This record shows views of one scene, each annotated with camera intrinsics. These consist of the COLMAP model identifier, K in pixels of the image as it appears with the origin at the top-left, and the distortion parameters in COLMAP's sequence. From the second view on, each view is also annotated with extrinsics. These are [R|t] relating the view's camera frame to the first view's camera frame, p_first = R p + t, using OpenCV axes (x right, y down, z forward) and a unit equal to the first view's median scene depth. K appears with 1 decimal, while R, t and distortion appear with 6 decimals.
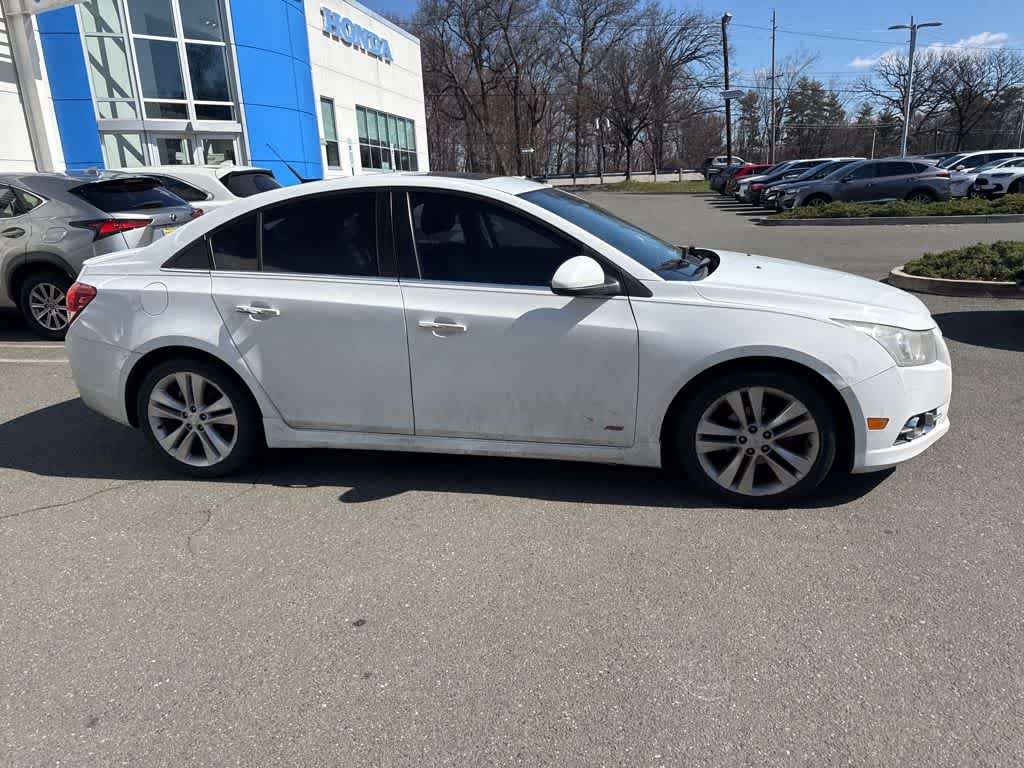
lens RADIAL K [[726.5, 0, 521.2], [0, 726.5, 386.1], [0, 0, 1]] dist [0.028718, -0.028987]
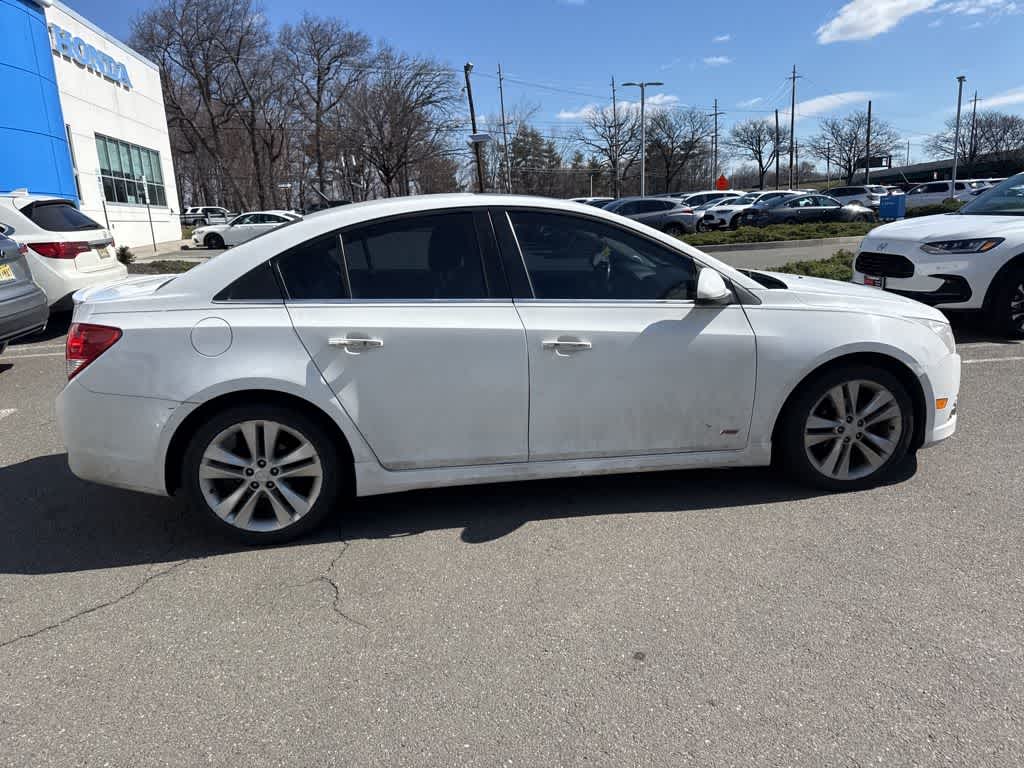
lens RADIAL K [[726.5, 0, 521.8], [0, 726.5, 376.8], [0, 0, 1]] dist [0.028718, -0.028987]
pose [[0.940204, -0.075001, 0.332252, -0.436306], [0.095102, 0.994467, -0.044632, -0.002404], [-0.327066, 0.073561, 0.942134, 0.095048]]
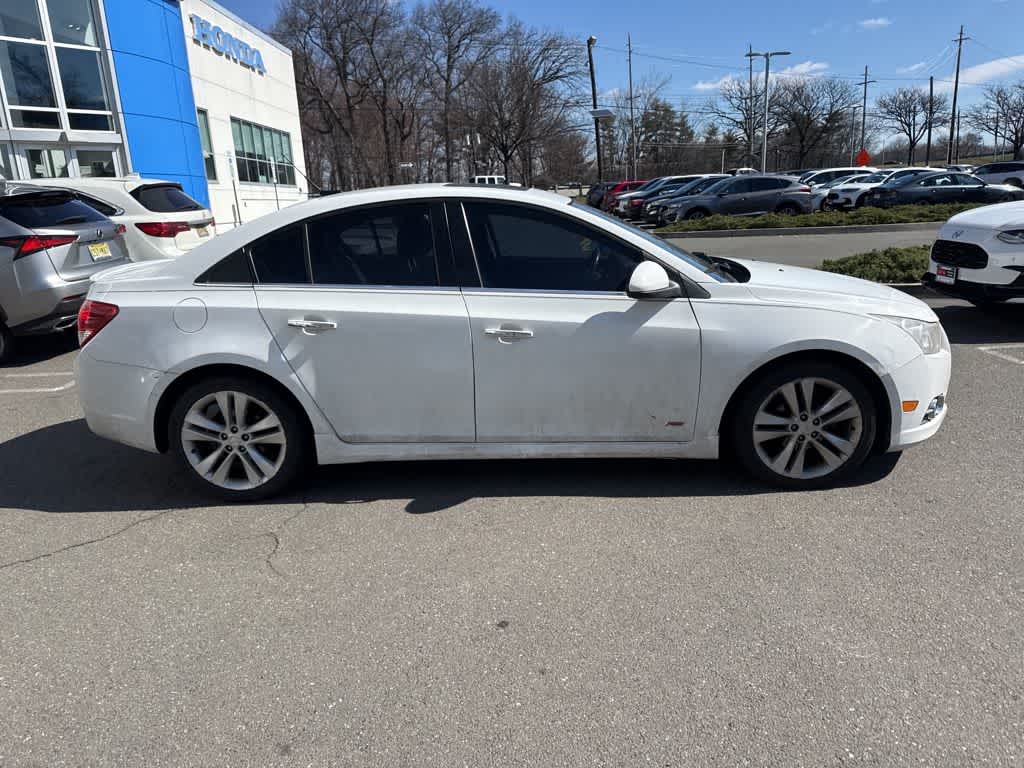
lens RADIAL K [[726.5, 0, 521.3], [0, 726.5, 389.0], [0, 0, 1]] dist [0.028718, -0.028987]
pose [[0.984398, -0.045995, 0.169840, -0.238027], [0.048708, 0.998743, -0.011845, 0.007805], [-0.169081, 0.019933, 0.985401, -0.003478]]
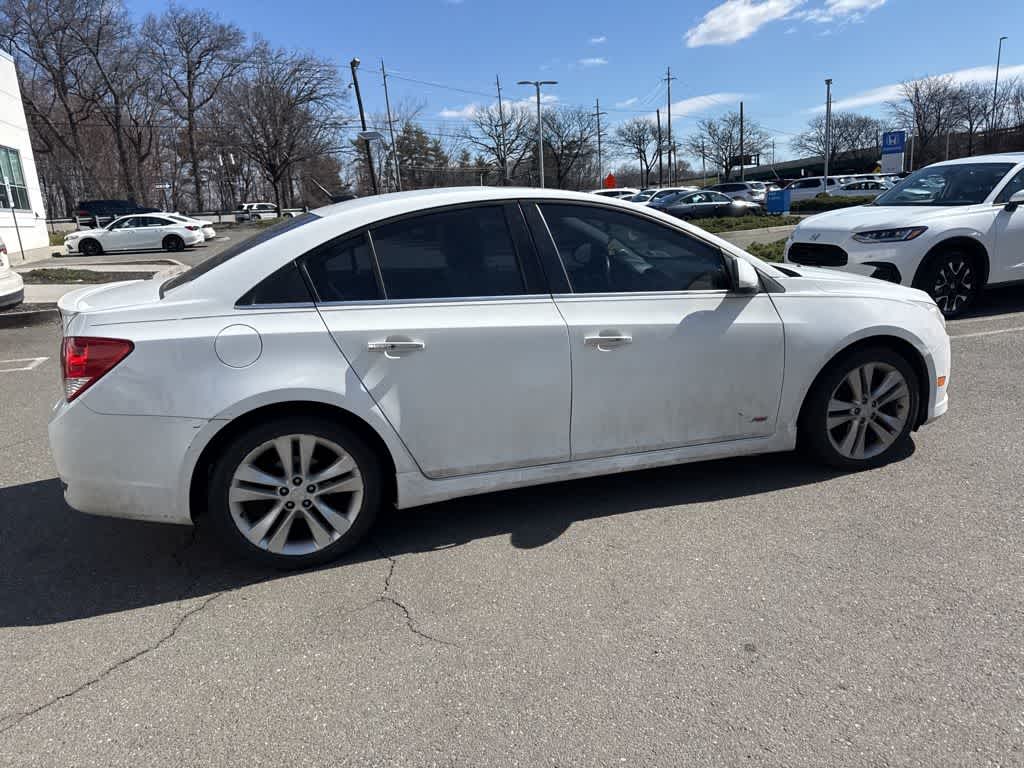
lens RADIAL K [[726.5, 0, 524.6], [0, 726.5, 379.1], [0, 0, 1]] dist [0.028718, -0.028987]
pose [[0.876898, -0.119811, 0.465506, -0.582295], [0.147126, 0.988859, -0.022639, -0.023172], [-0.457607, 0.088340, 0.884755, 0.187573]]
